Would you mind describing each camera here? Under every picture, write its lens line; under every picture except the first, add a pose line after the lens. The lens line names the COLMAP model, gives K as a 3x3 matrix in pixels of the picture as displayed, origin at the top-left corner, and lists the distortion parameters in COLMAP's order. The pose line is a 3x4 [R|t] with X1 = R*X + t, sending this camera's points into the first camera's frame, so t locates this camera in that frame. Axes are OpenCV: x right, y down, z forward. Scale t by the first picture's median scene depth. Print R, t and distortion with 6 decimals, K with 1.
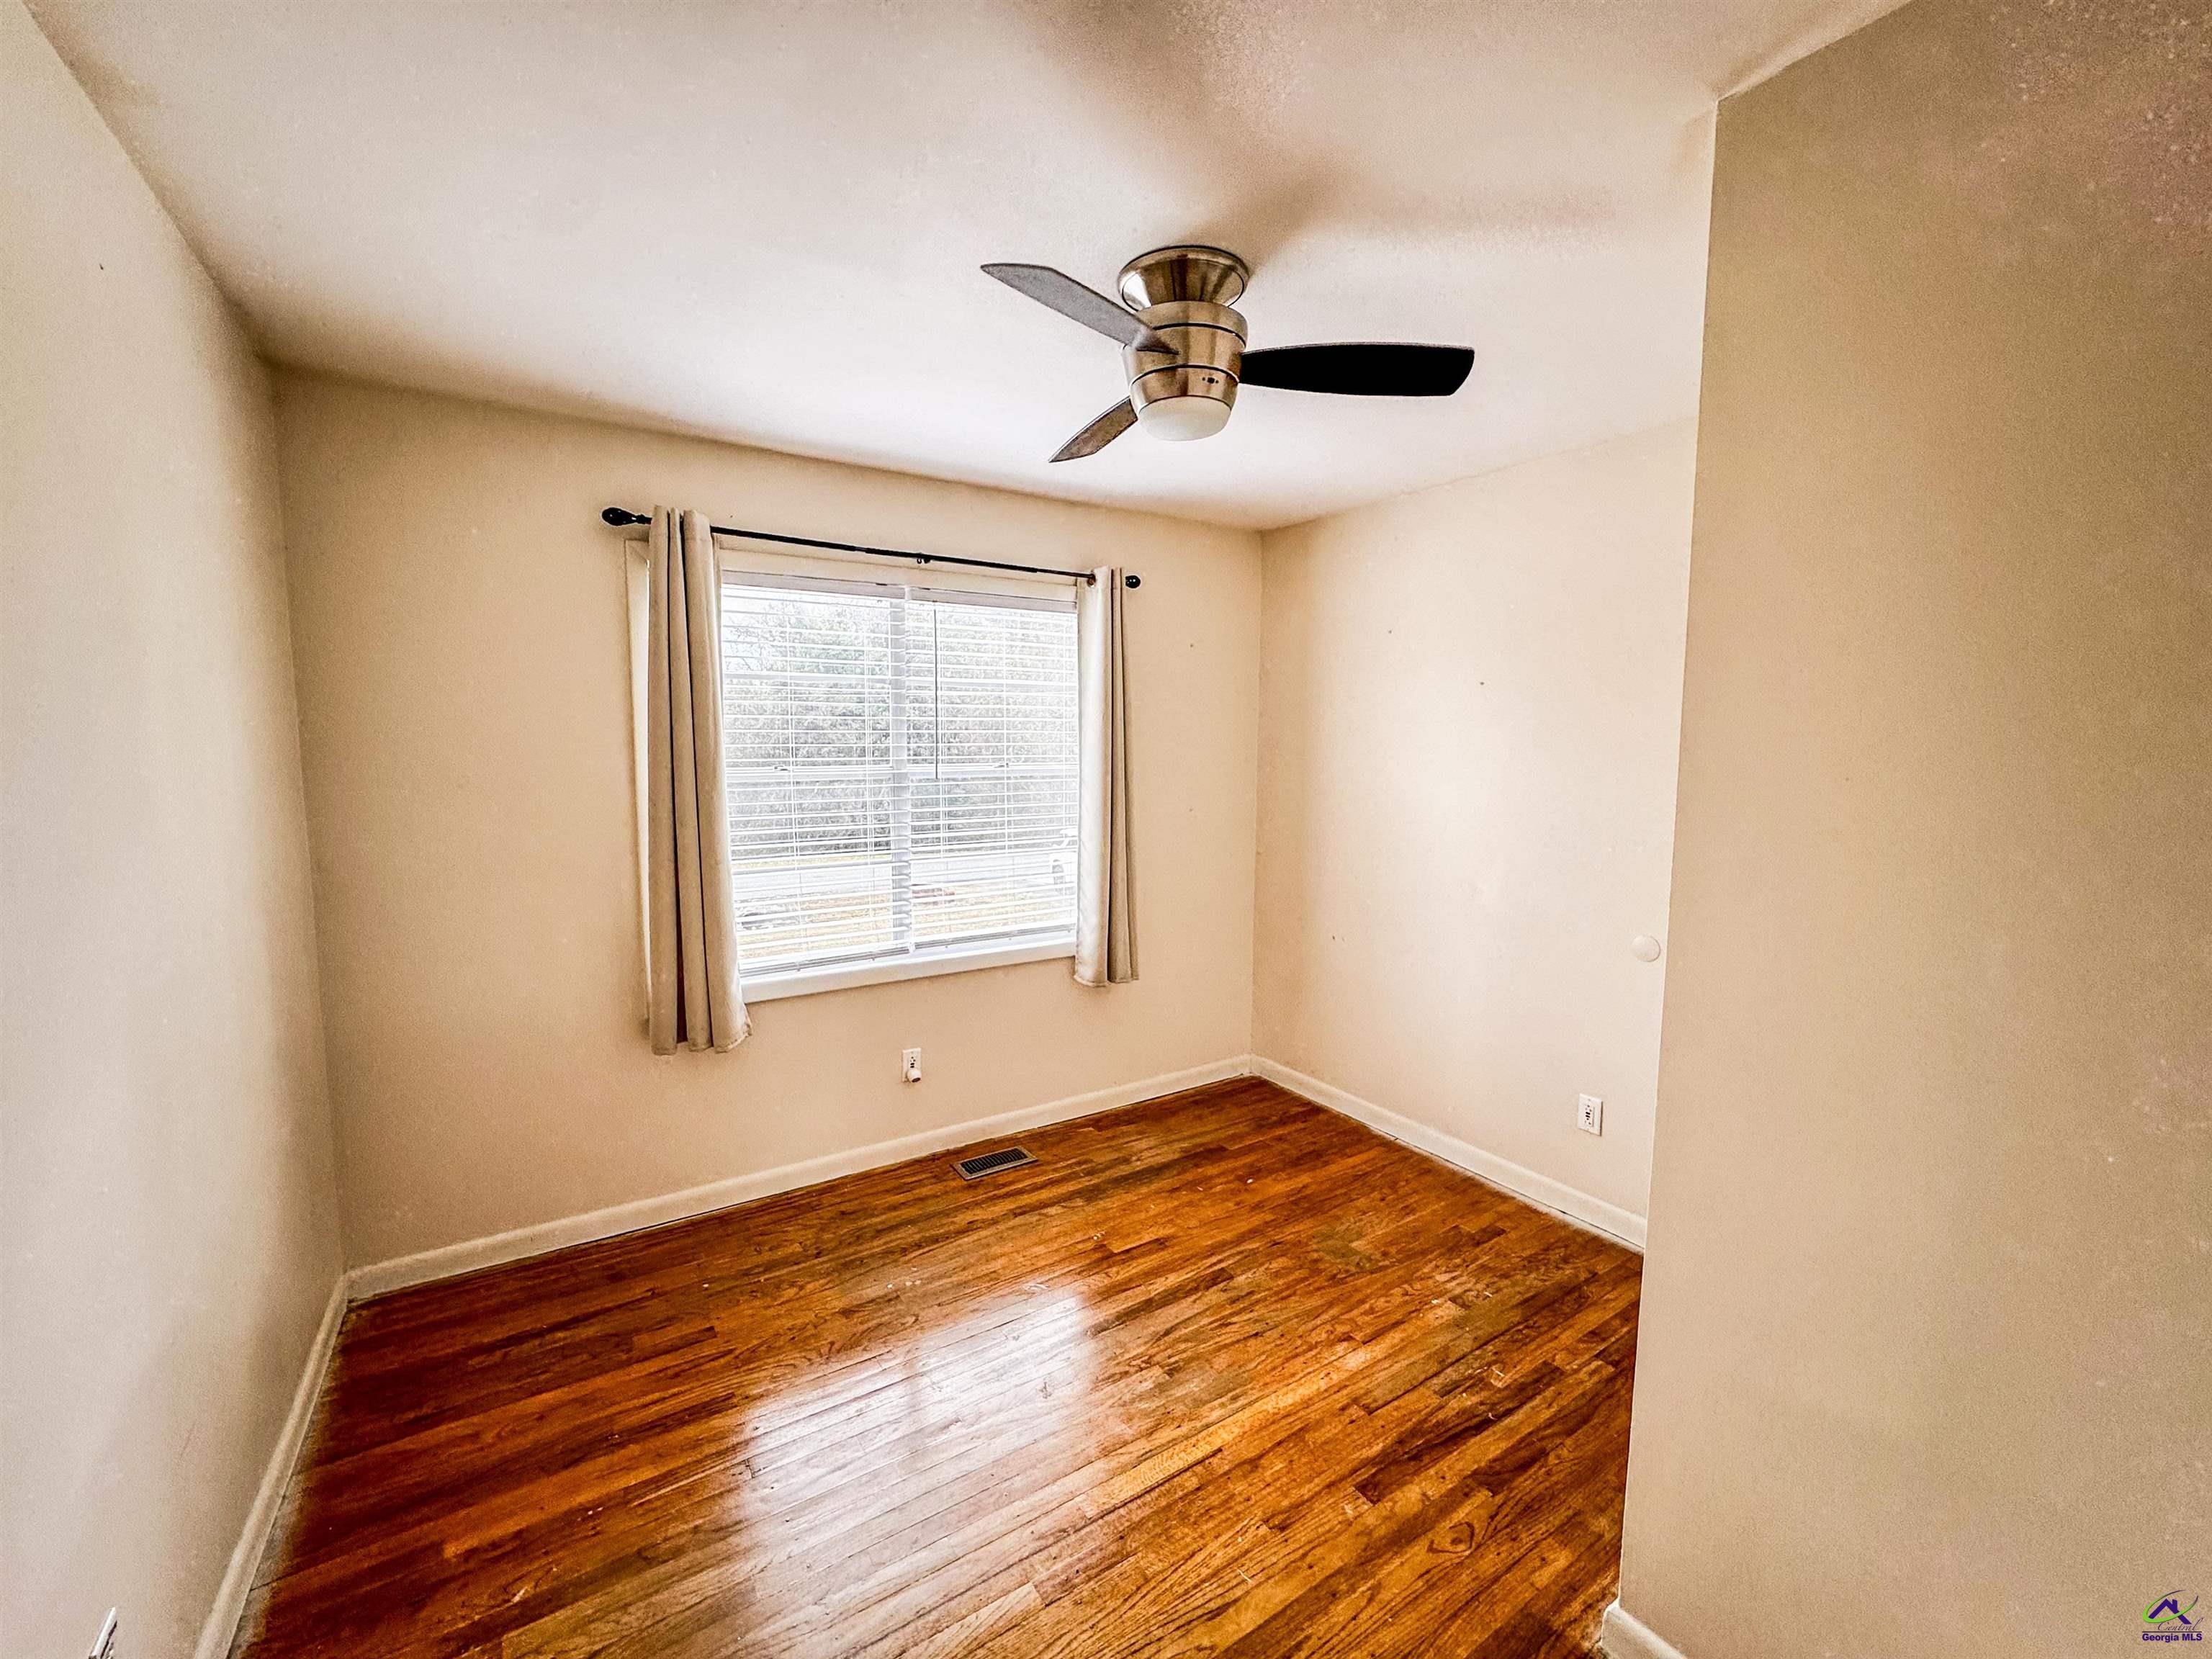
lens RADIAL K [[883.1, 0, 1106.0], [0, 883.1, 829.5], [0, 0, 1]] dist [-0.000231, 0.000167]
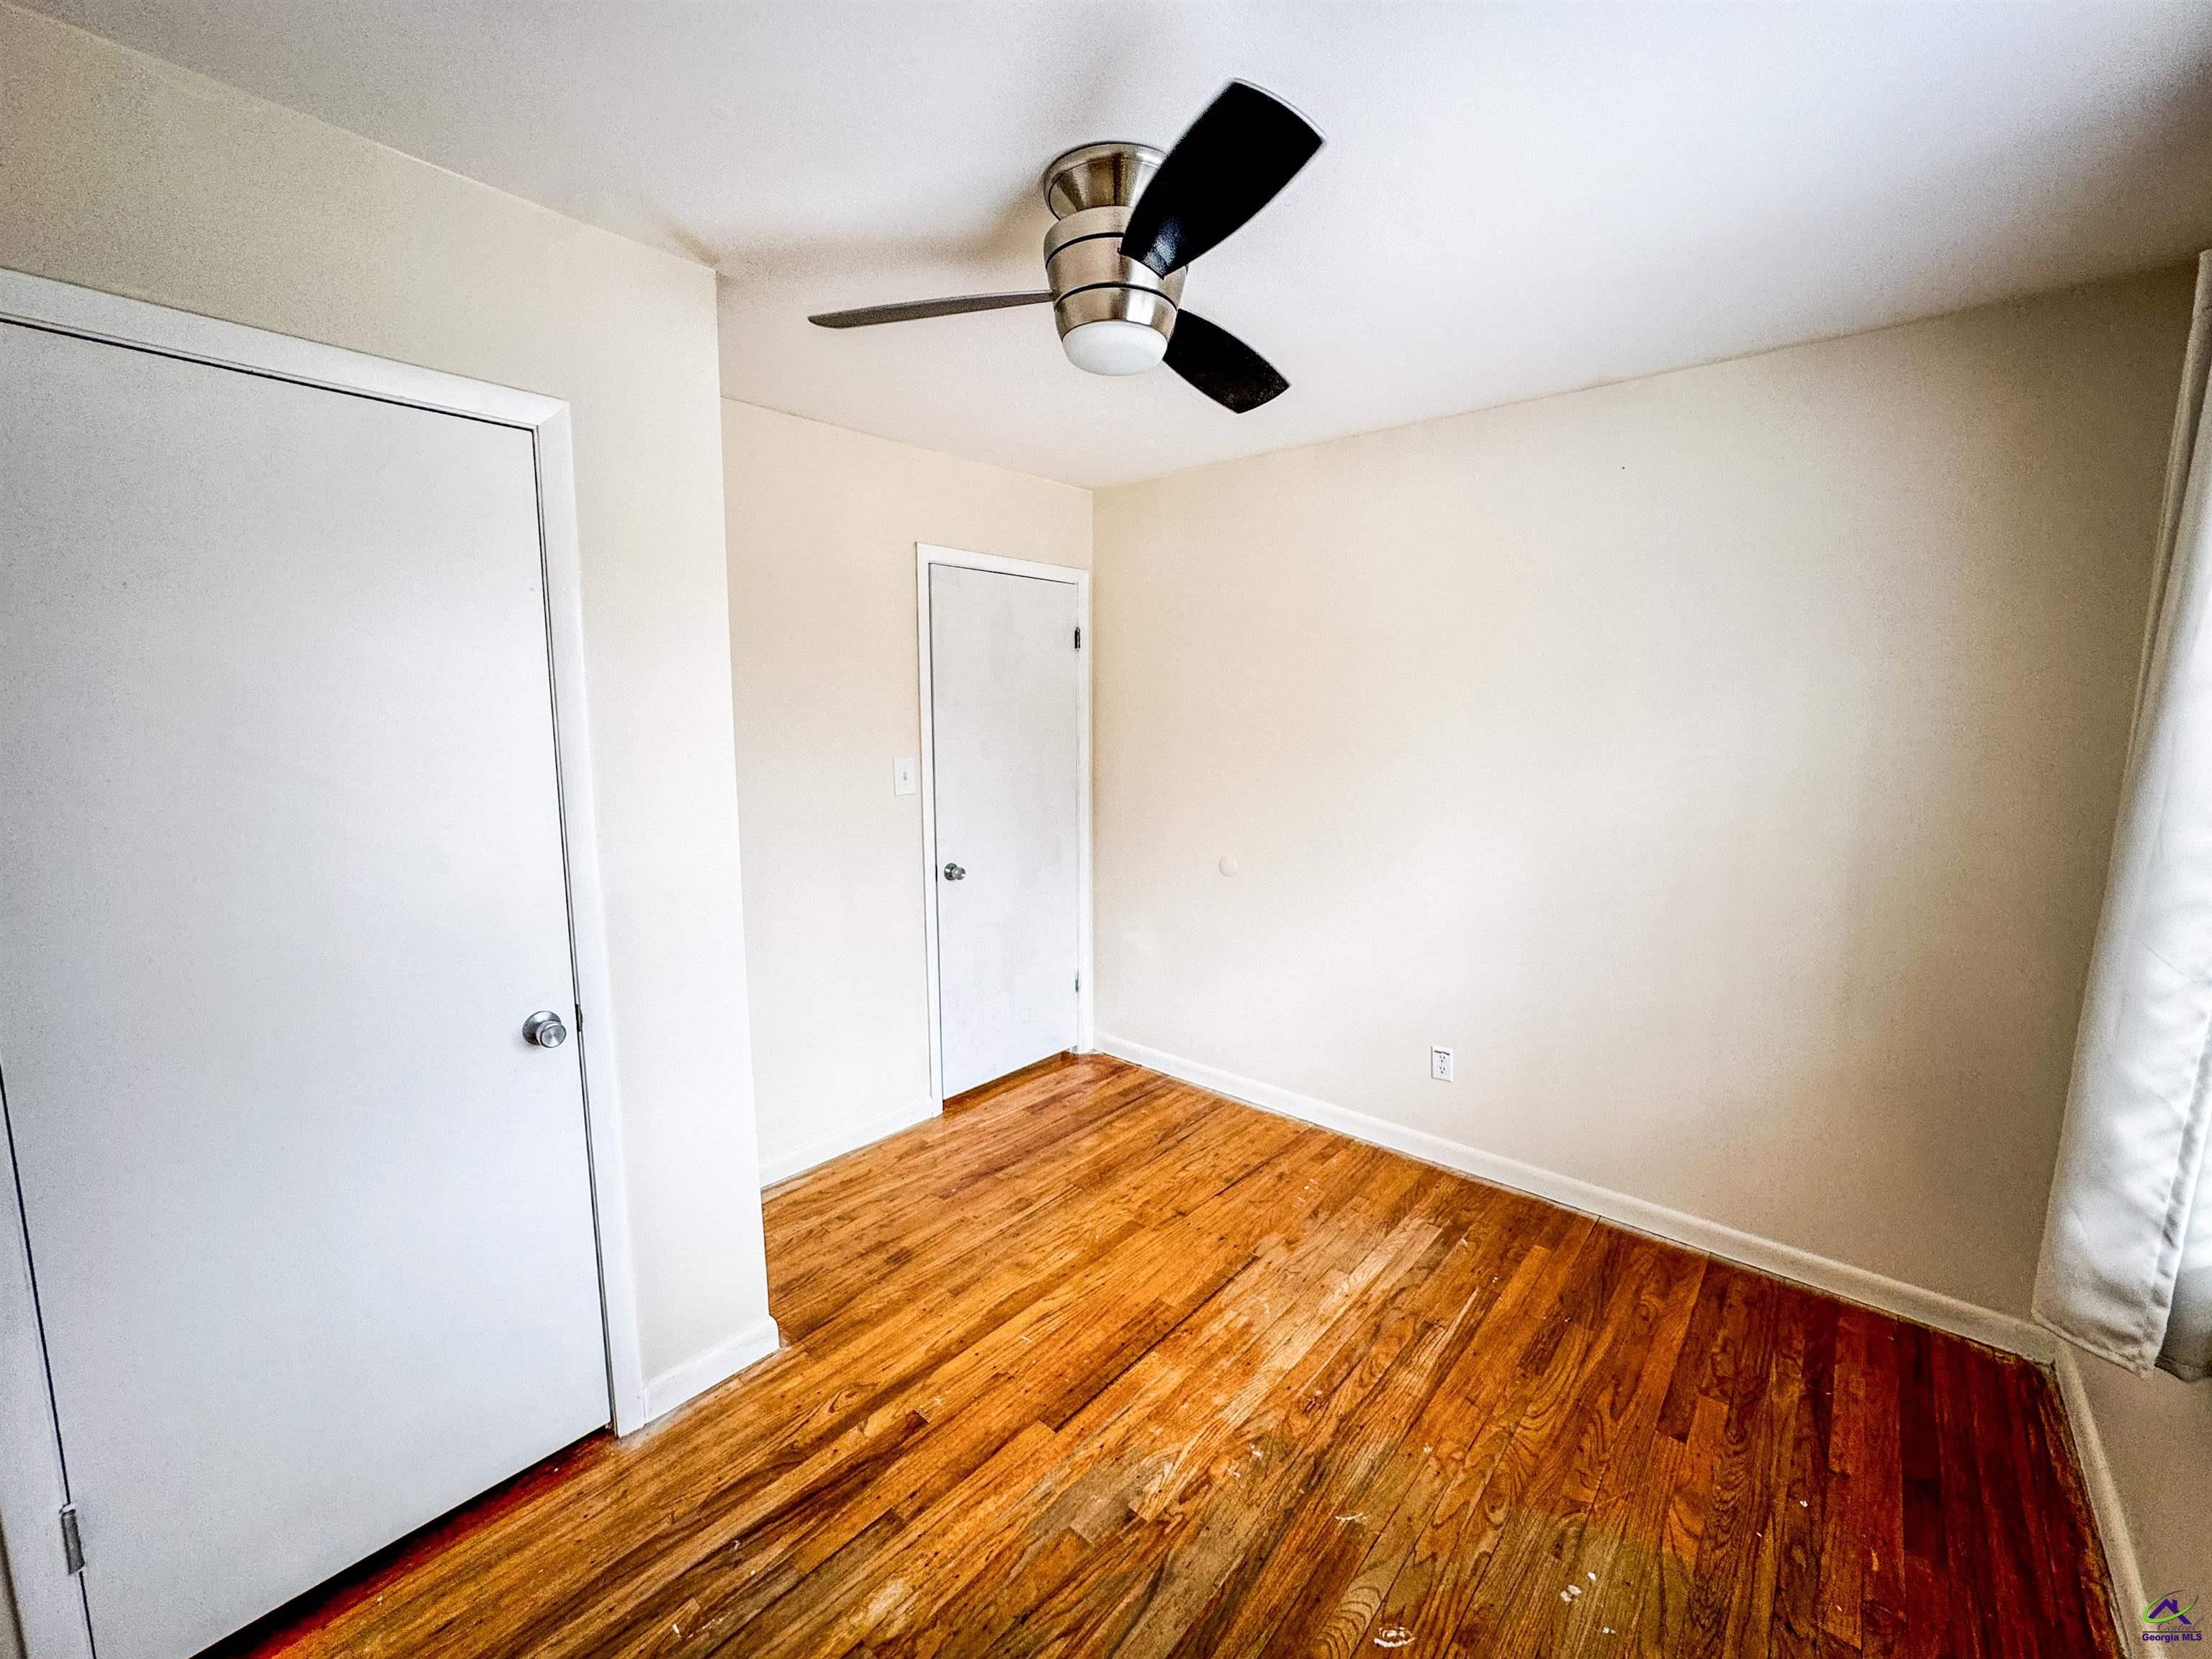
lens RADIAL K [[883.1, 0, 1106.0], [0, 883.1, 829.5], [0, 0, 1]] dist [-0.000231, 0.000167]
pose [[-0.959766, 0.032852, -0.278871, 0.319764], [-0.029833, 0.975582, 0.217599, -0.171057], [0.279210, 0.217163, -0.935351, 1.739555]]
